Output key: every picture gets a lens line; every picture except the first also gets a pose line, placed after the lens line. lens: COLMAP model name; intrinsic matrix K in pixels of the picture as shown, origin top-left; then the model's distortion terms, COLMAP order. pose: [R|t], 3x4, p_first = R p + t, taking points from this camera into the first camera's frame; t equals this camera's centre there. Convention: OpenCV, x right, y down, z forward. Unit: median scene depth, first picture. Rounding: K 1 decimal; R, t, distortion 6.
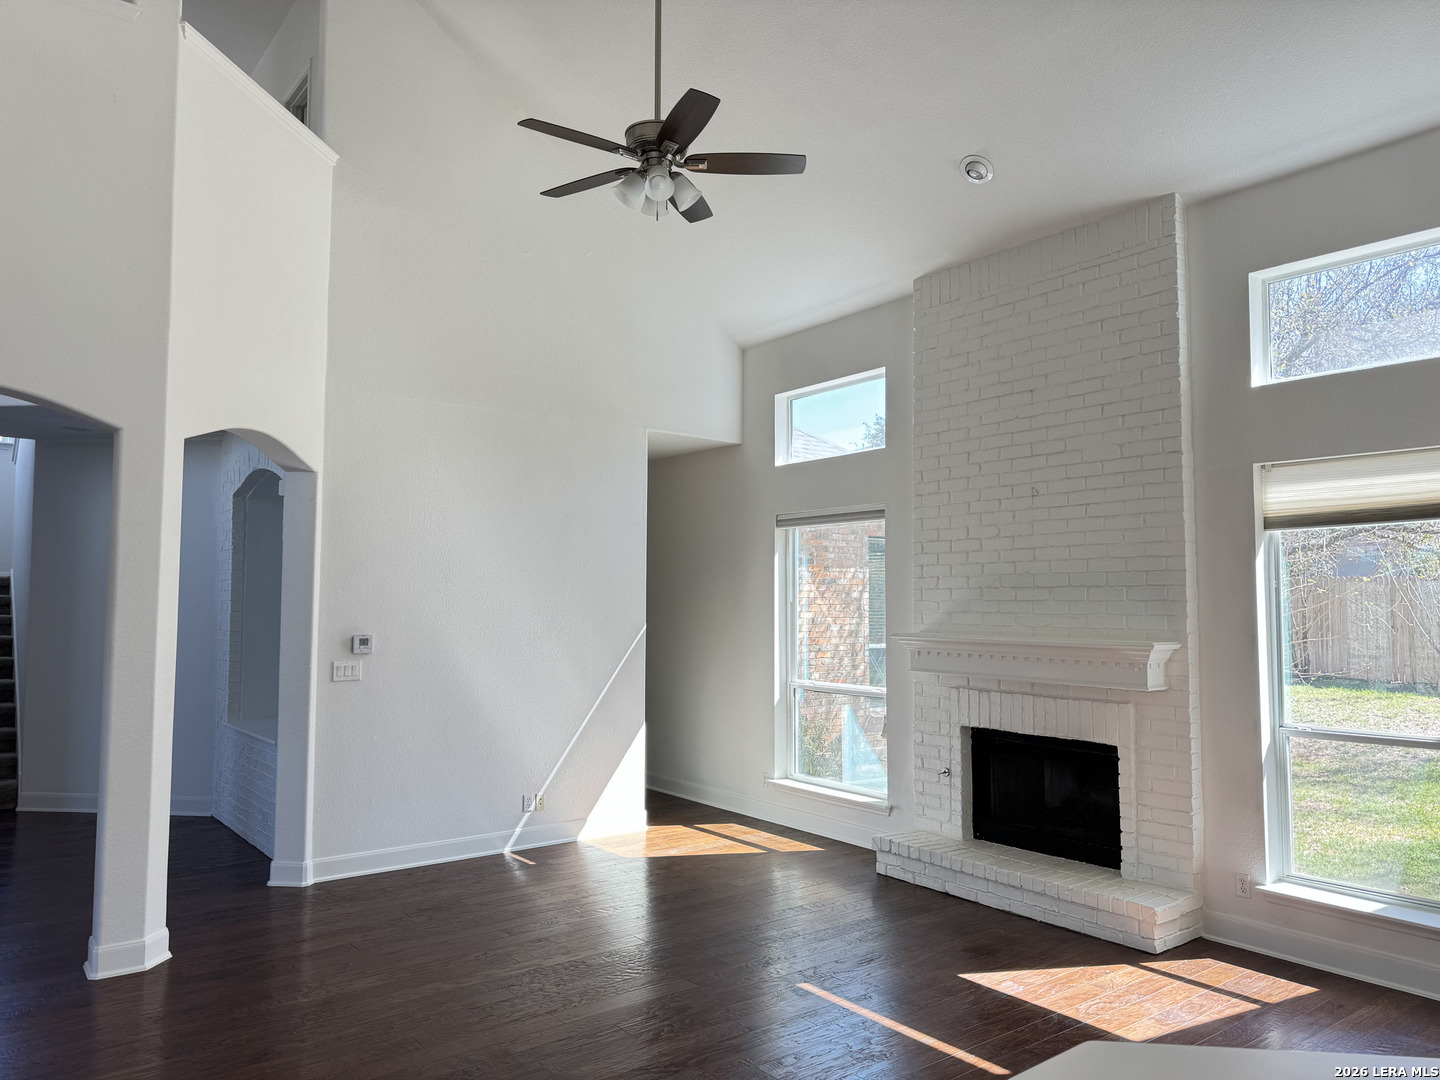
lens RADIAL K [[1008.3, 0, 720.0], [0, 1008.3, 540.0], [0, 0, 1]] dist [0.036057, -0.037562]
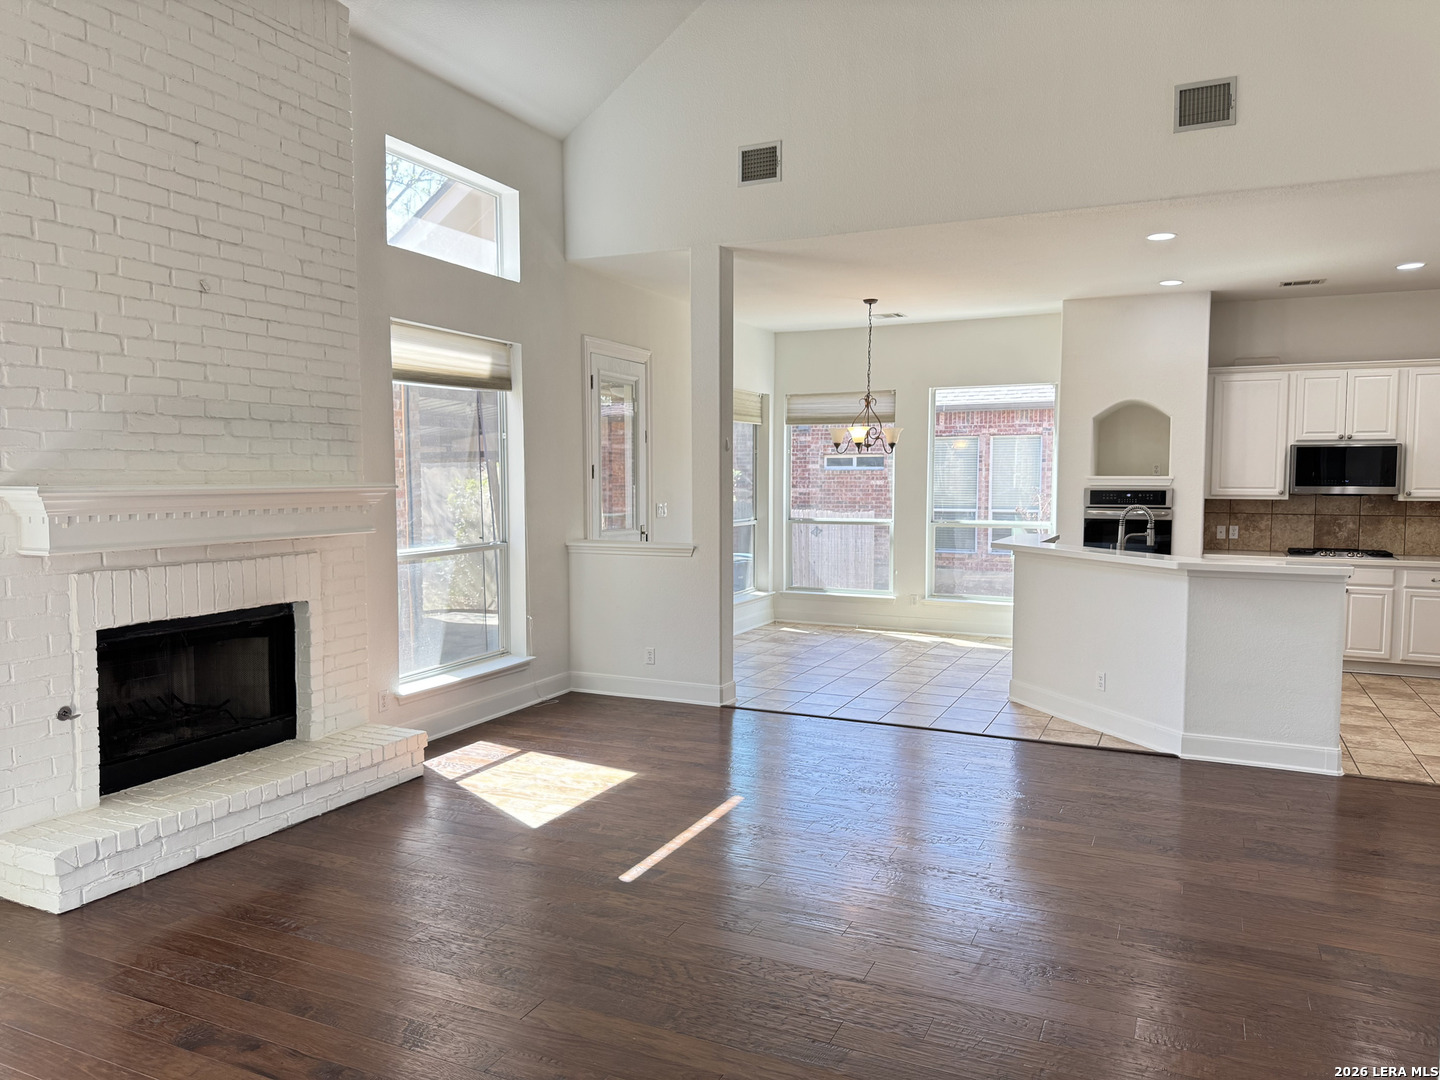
lens RADIAL K [[1008.3, 0, 720.0], [0, 1008.3, 540.0], [0, 0, 1]] dist [0.036057, -0.037562]
pose [[-0.448719, -0.060386, 0.891630, -0.563399], [-0.055255, 0.997680, 0.039761, 0.092027], [-0.891963, -0.031425, -0.451015, 1.066709]]
